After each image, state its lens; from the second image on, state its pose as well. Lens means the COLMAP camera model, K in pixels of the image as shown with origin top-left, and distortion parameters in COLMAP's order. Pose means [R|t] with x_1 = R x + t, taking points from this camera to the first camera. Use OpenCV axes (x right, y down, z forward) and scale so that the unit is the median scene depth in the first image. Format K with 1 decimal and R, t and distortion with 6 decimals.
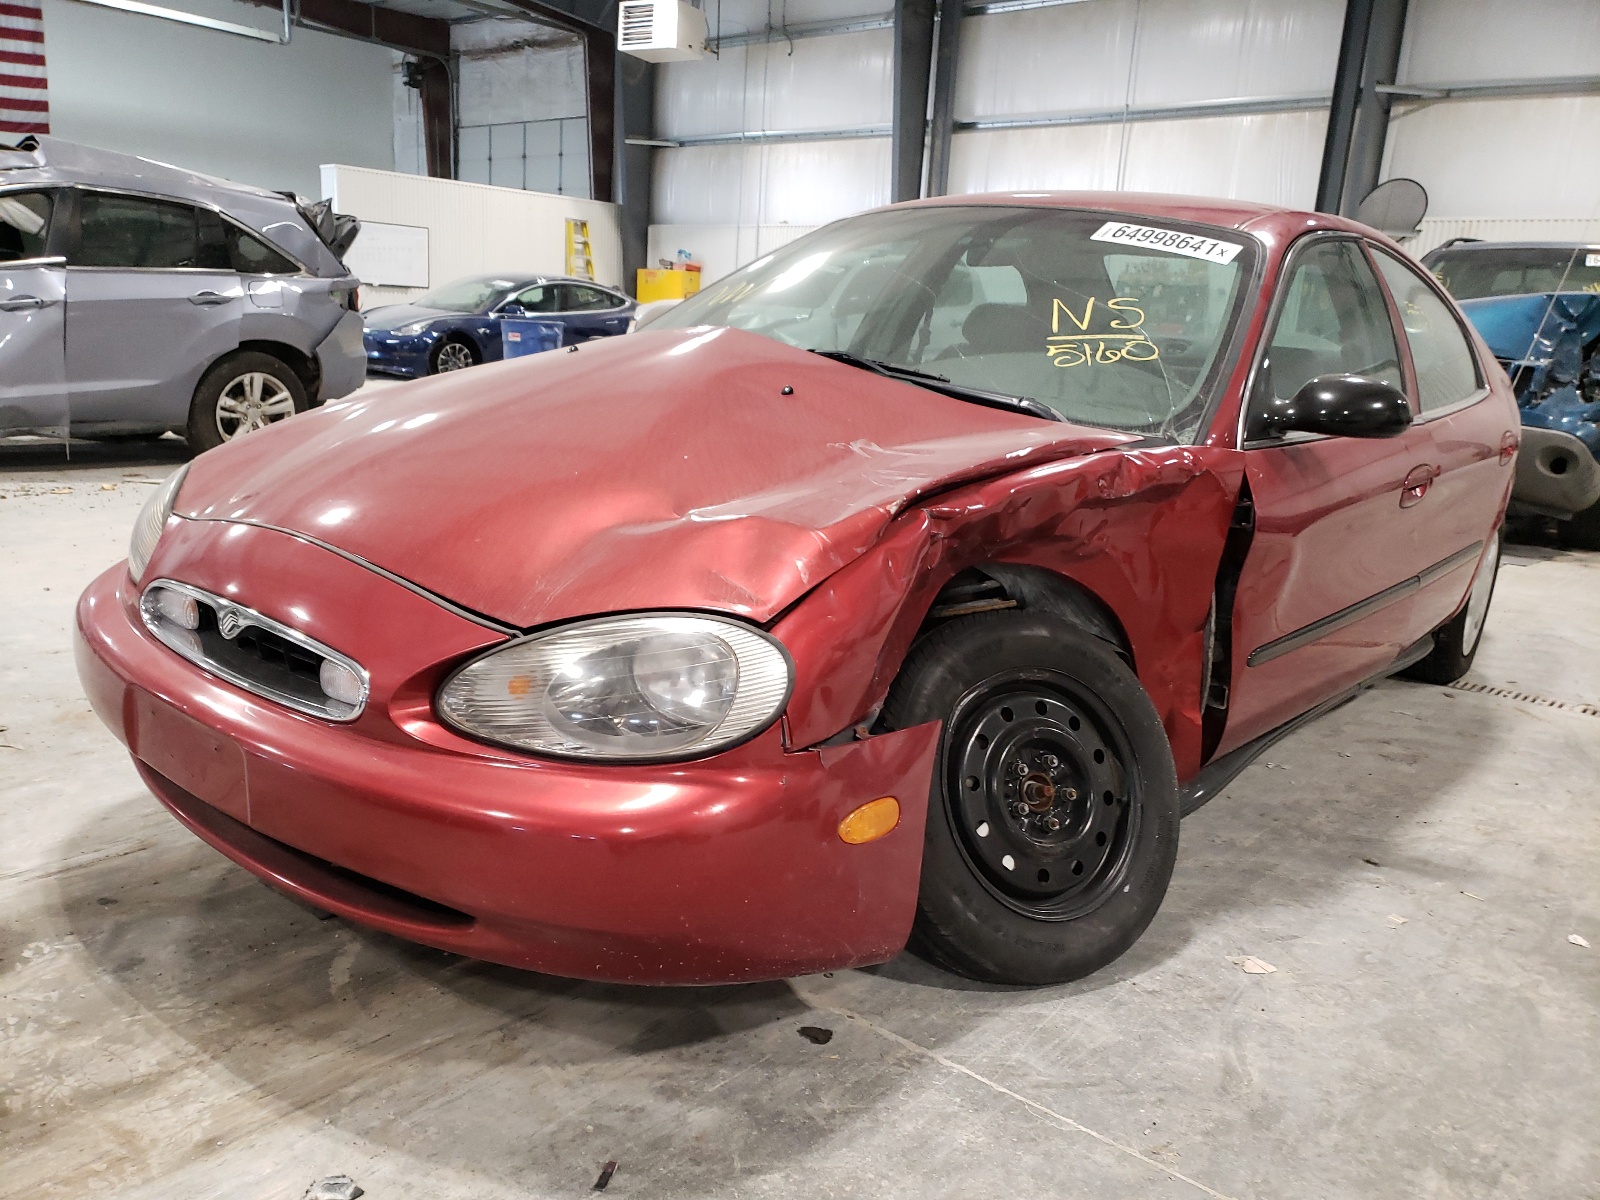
lens RADIAL K [[1221.9, 0, 779.8], [0, 1221.9, 599.5], [0, 0, 1]] dist [0.069539, -0.004278]
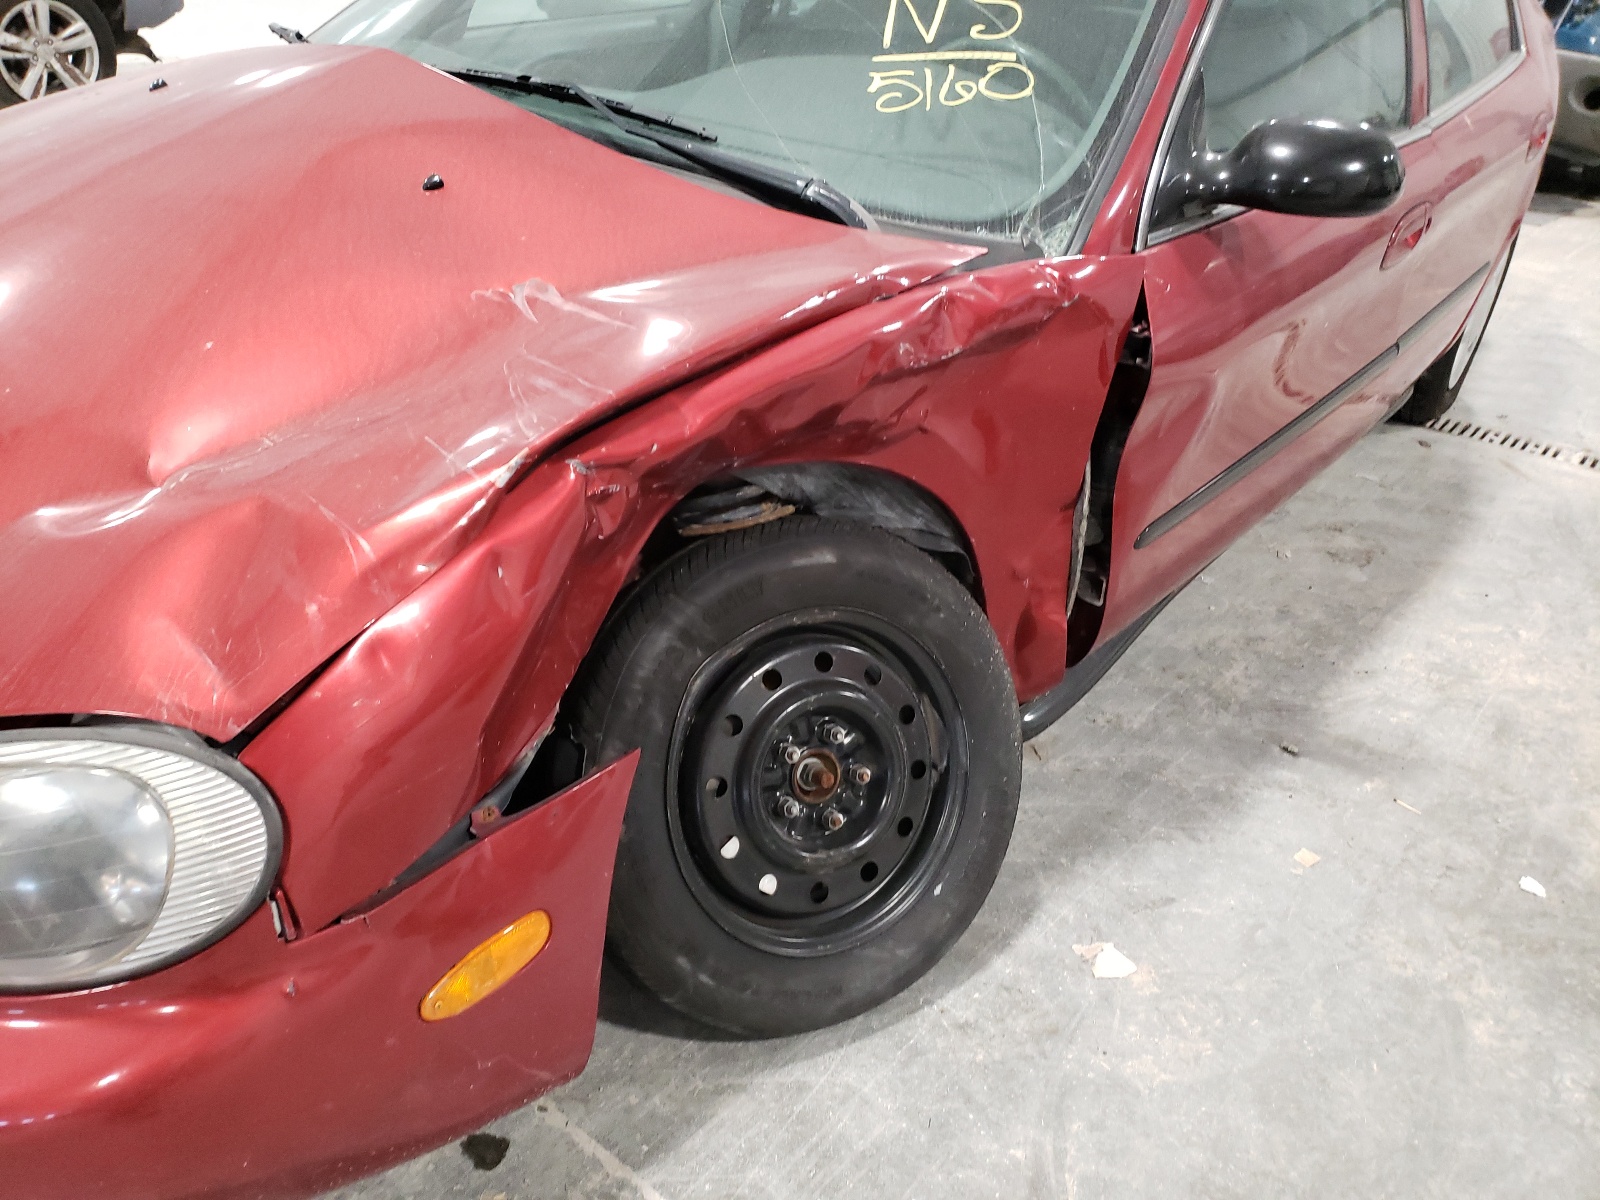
lens RADIAL K [[1227.3, 0, 737.4], [0, 1227.3, 553.0], [0, 0, 1]] dist [0.023944, 0.000460]
pose [[0.999406, -0.026001, -0.022631, 0.163254], [0.031129, 0.962760, 0.268558, -0.146419], [0.014806, -0.269103, 0.962998, 0.305302]]
